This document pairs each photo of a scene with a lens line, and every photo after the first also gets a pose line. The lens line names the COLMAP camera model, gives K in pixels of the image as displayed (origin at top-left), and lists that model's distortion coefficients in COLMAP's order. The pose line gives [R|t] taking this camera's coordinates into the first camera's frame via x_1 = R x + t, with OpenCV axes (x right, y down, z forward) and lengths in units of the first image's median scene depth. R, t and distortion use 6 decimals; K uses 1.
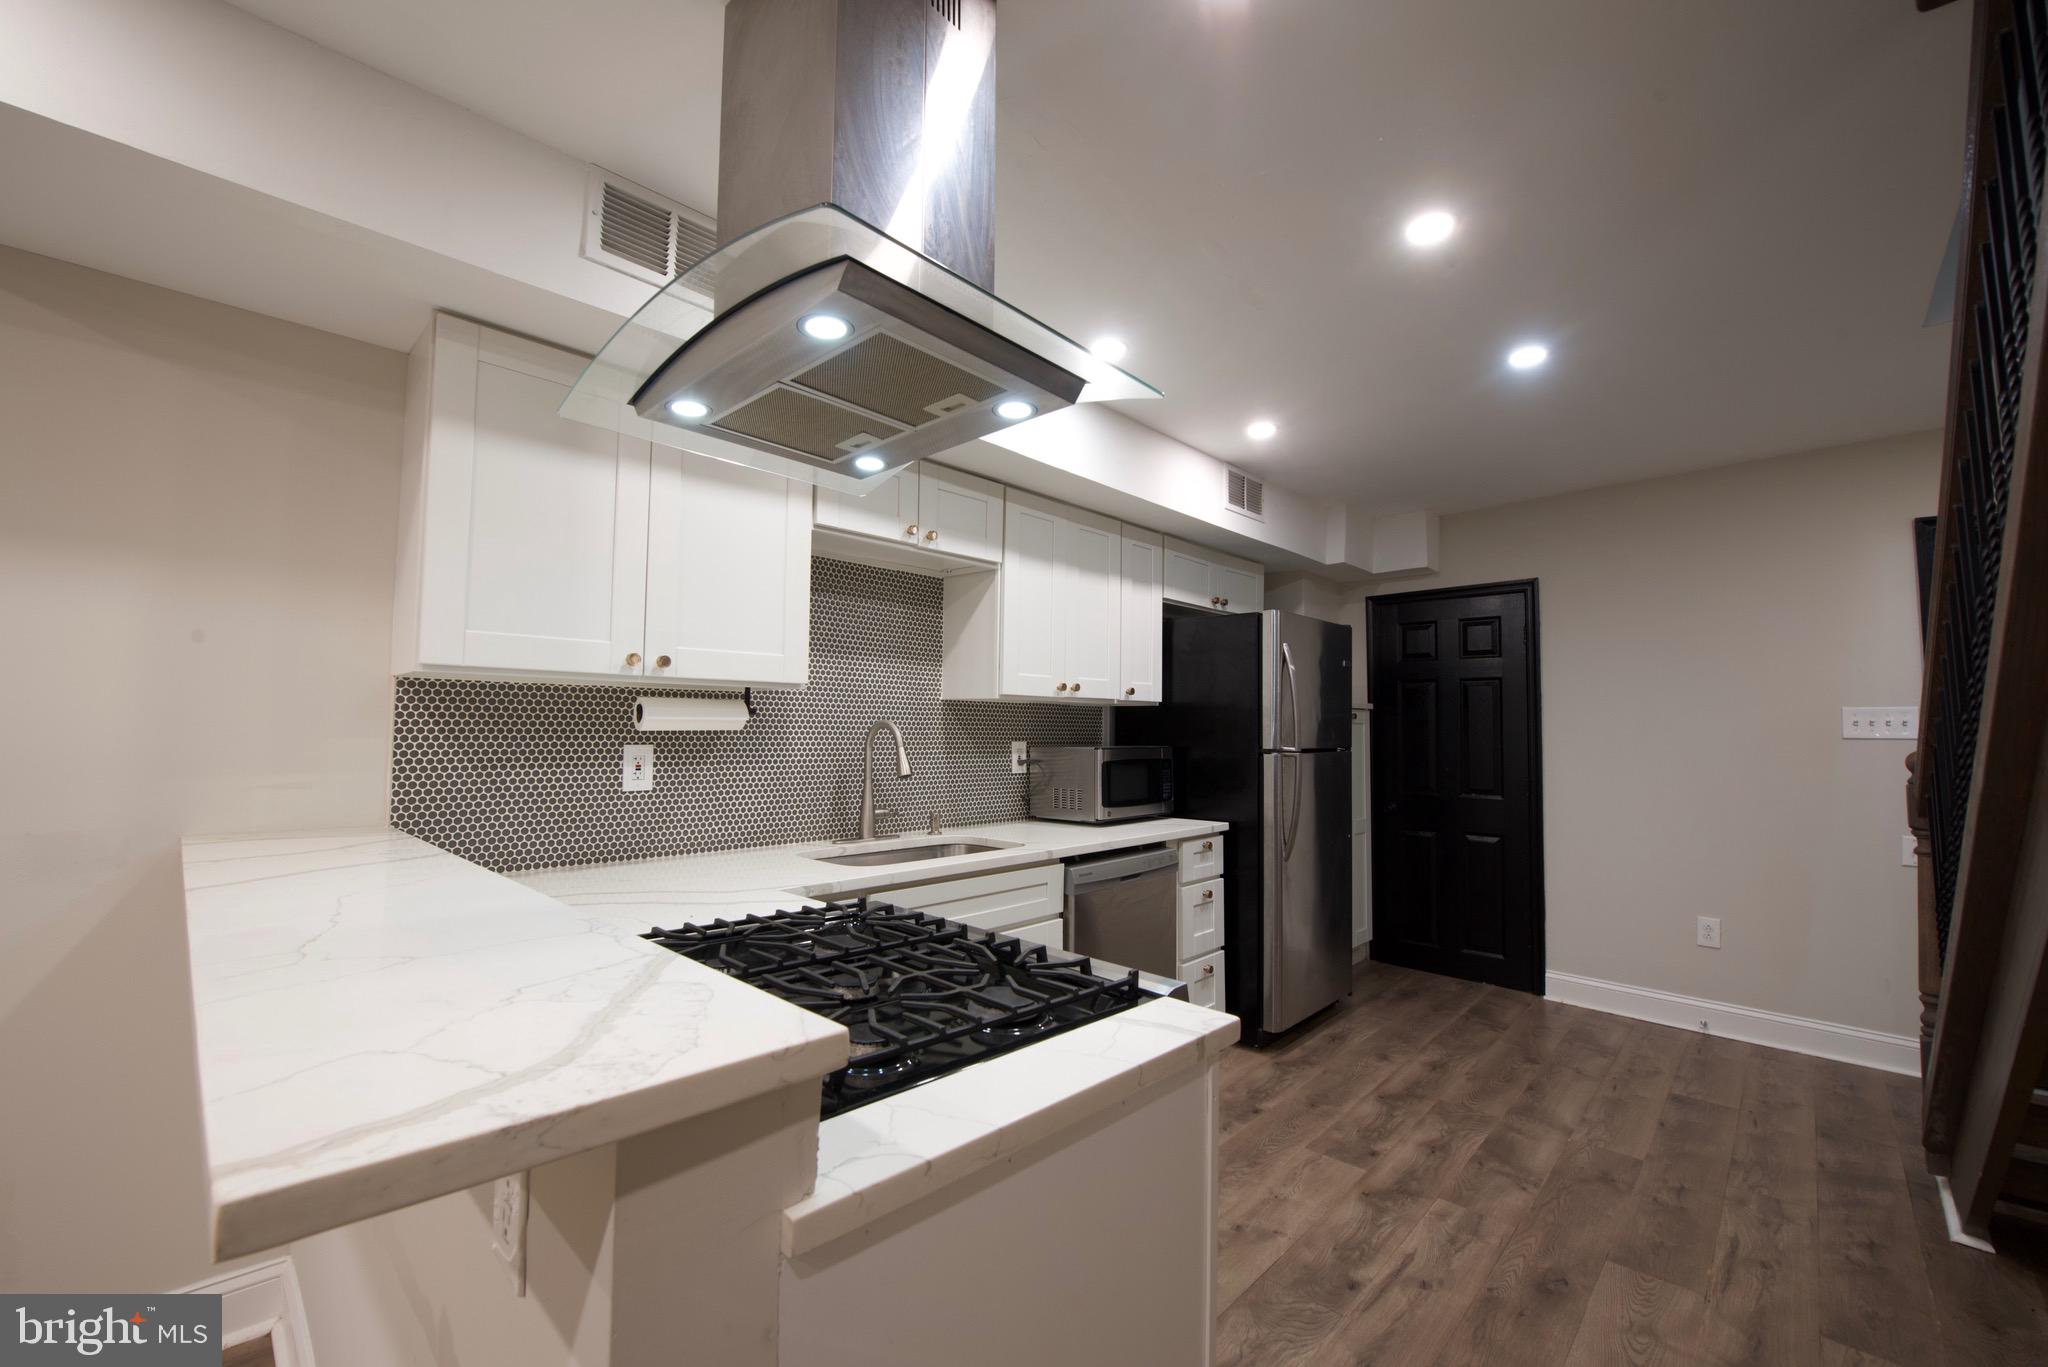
lens RADIAL K [[816.9, 0, 1010.8], [0, 816.9, 688.2], [0, 0, 1]] dist [-0.014880, -0.003539]
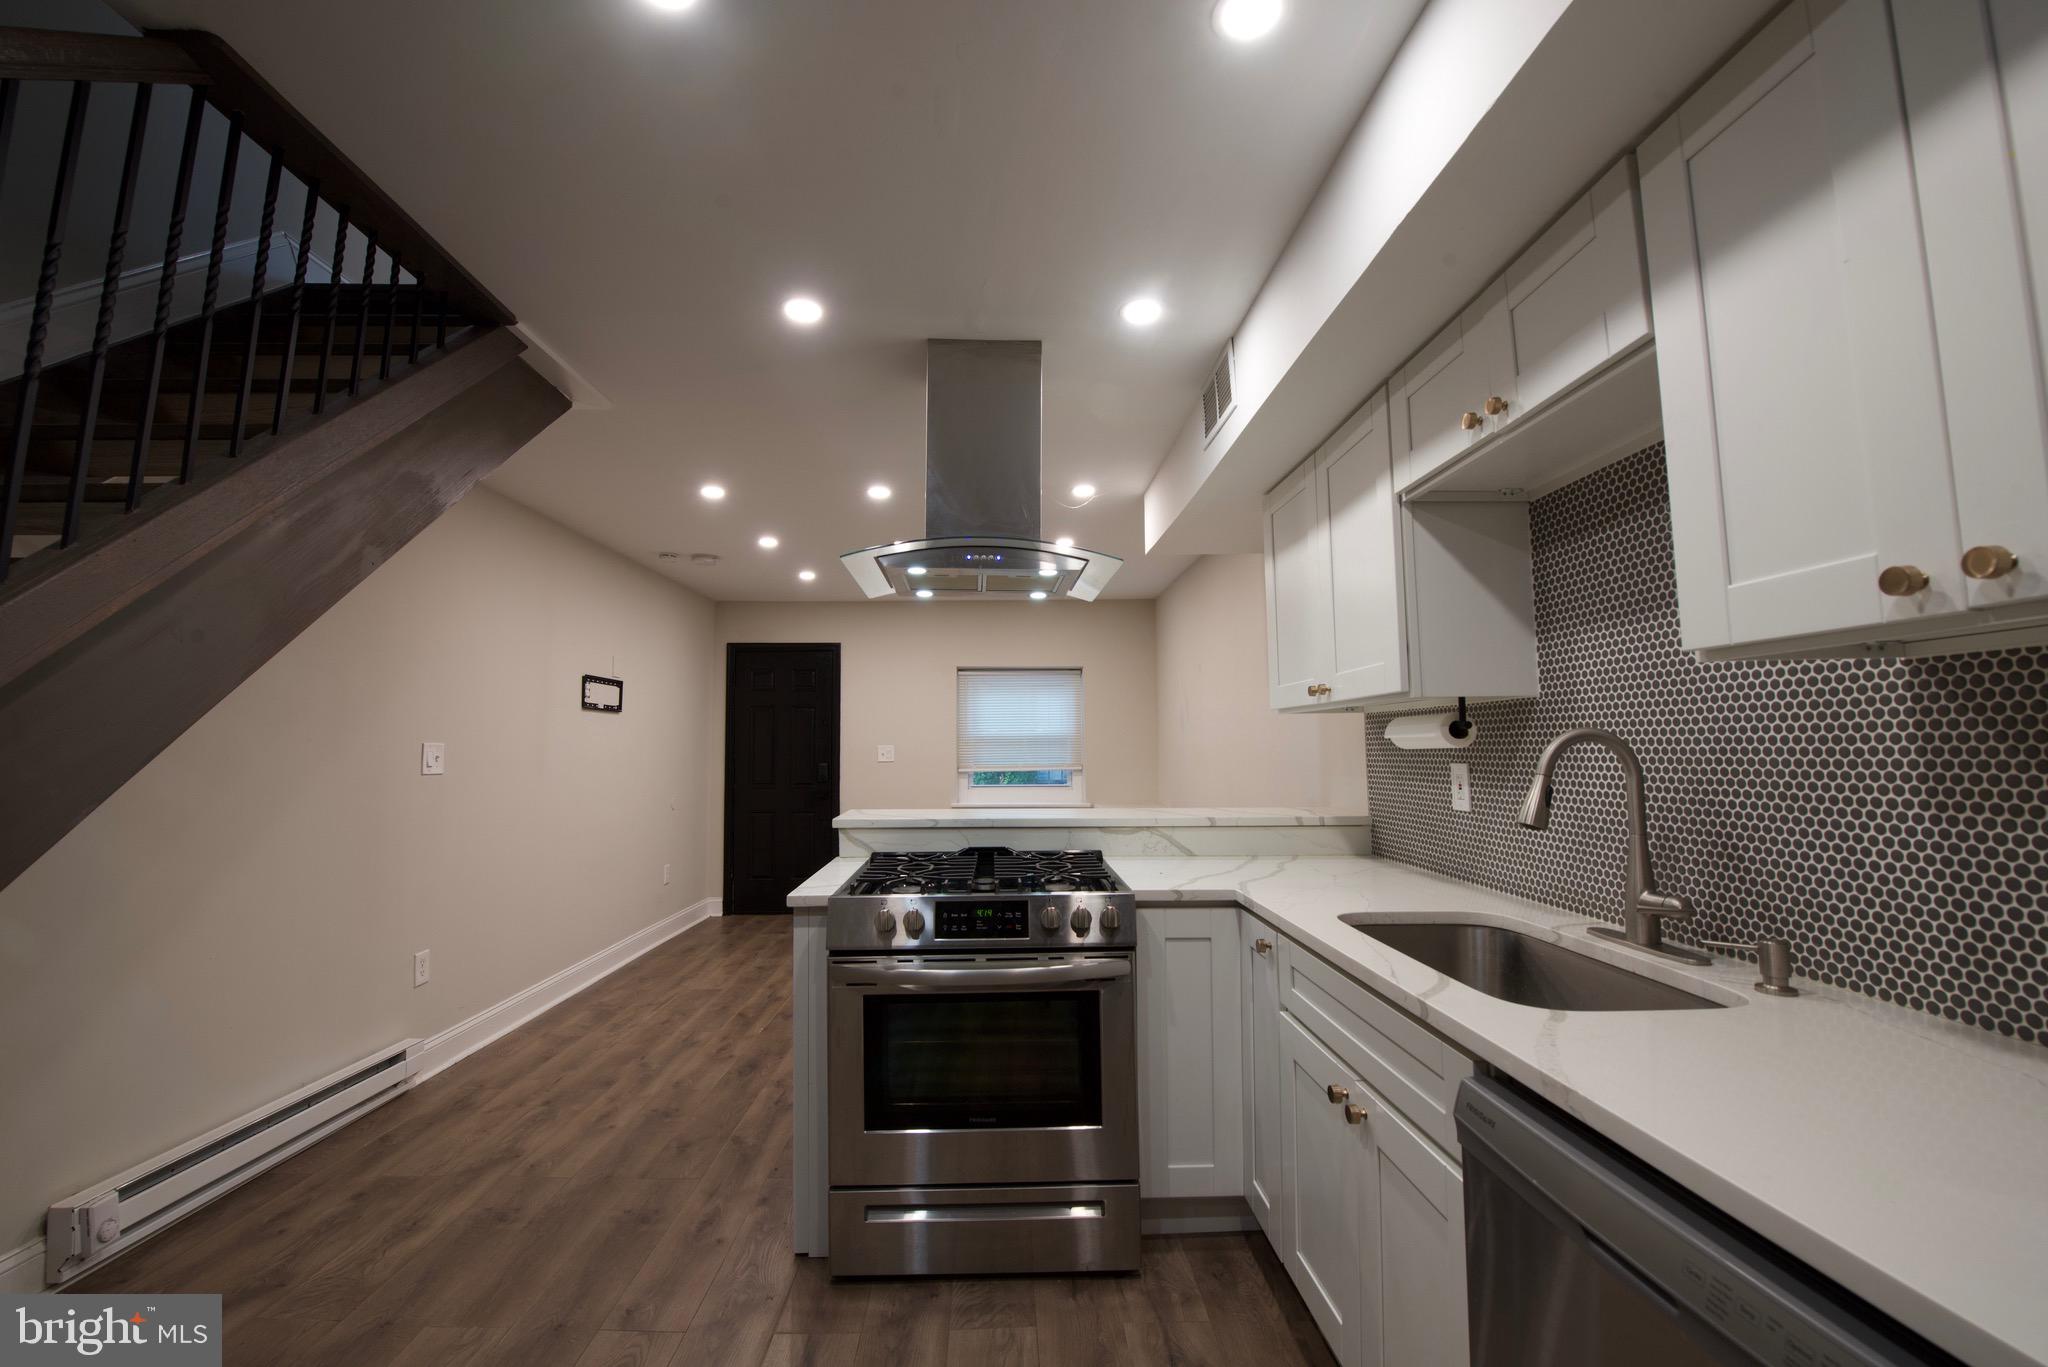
lens RADIAL K [[816.9, 0, 1010.8], [0, 816.9, 688.2], [0, 0, 1]] dist [-0.014880, -0.003539]
pose [[-0.704111, -0.054428, -0.708001, 0.484619], [0.038552, 0.992657, -0.114652, 0.056105], [0.709042, -0.108022, -0.696843, 1.032335]]
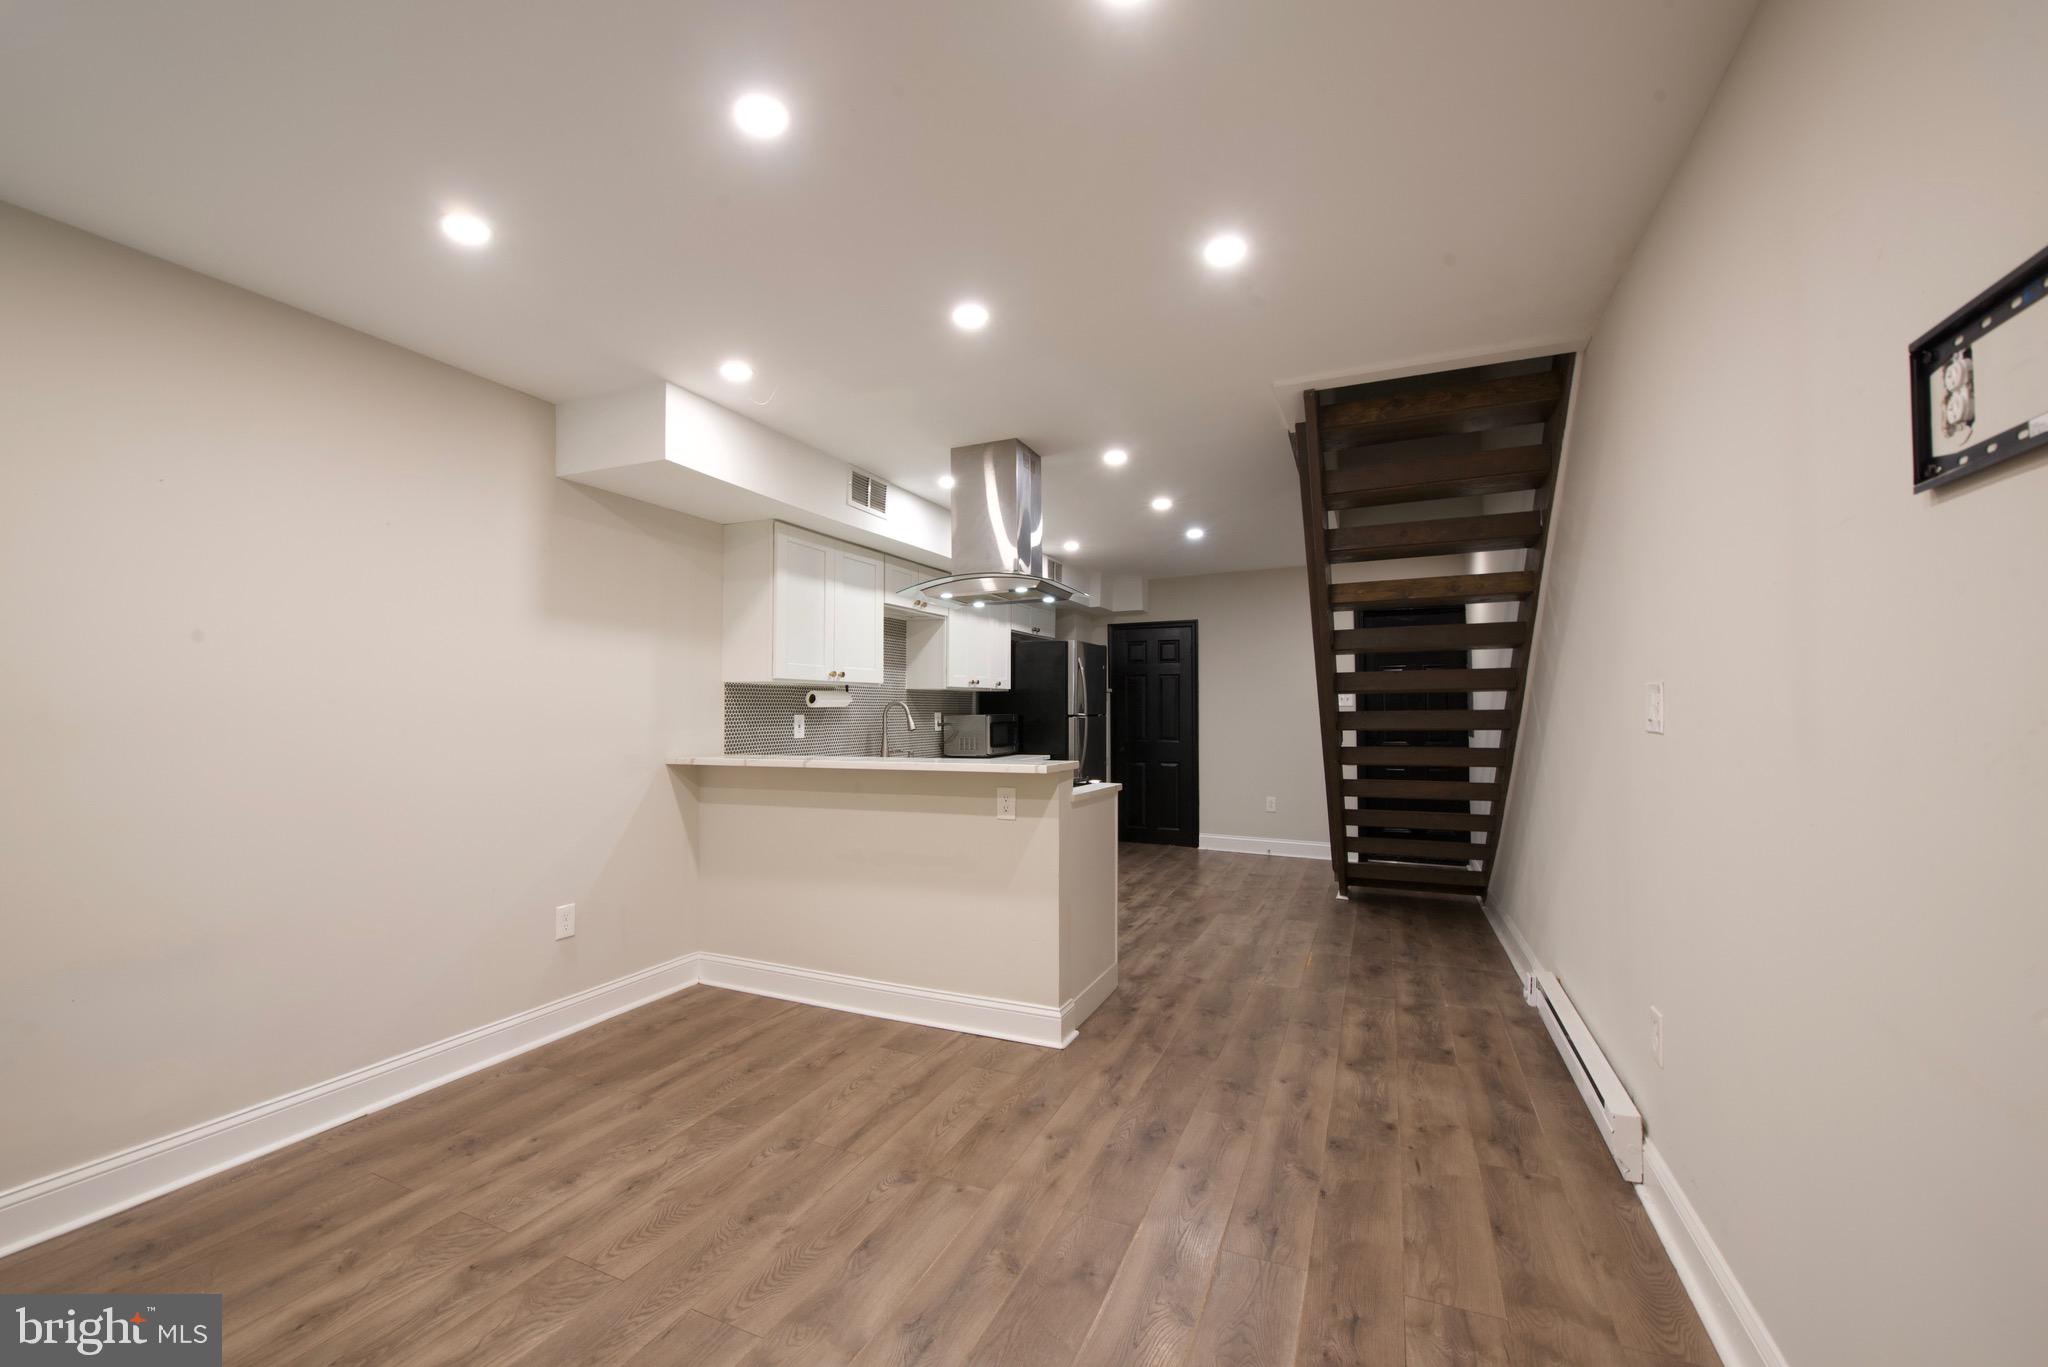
lens RADIAL K [[816.9, 0, 1010.8], [0, 816.9, 688.2], [0, 0, 1]] dist [-0.014880, -0.003539]
pose [[0.939299, -0.003036, 0.343086, -0.514979], [-0.006234, 0.999645, 0.025913, -0.038068], [-0.343043, -0.026479, 0.938946, -0.800709]]
